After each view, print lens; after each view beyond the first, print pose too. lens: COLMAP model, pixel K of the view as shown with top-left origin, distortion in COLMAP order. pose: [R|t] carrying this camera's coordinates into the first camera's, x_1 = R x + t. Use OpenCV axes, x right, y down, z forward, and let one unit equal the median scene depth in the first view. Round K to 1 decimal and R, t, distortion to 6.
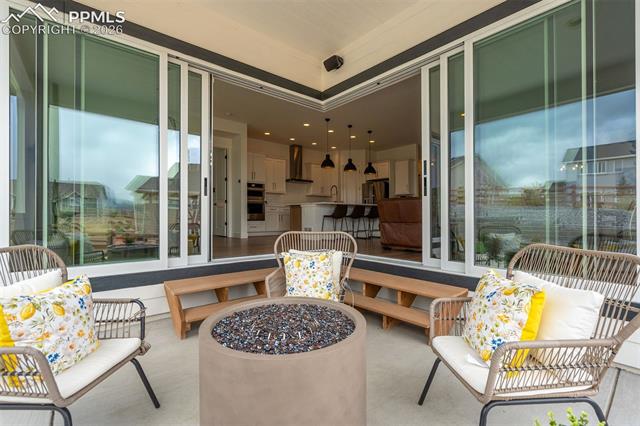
lens RADIAL K [[294.7, 0, 316.2], [0, 294.7, 216.2], [0, 0, 1]] dist [-0.018429, 0.011056]
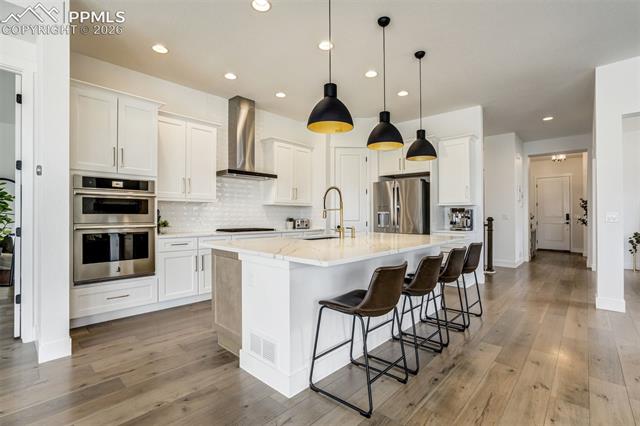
lens RADIAL K [[294.7, 0, 303.2], [0, 294.7, 215.9], [0, 0, 1]] dist [-0.018429, 0.011056]
pose [[0.996471, 0.004523, 0.083812, -0.009177], [-0.005508, 0.999918, 0.011525, -0.062950], [-0.083753, -0.011946, 0.996415, 0.550911]]
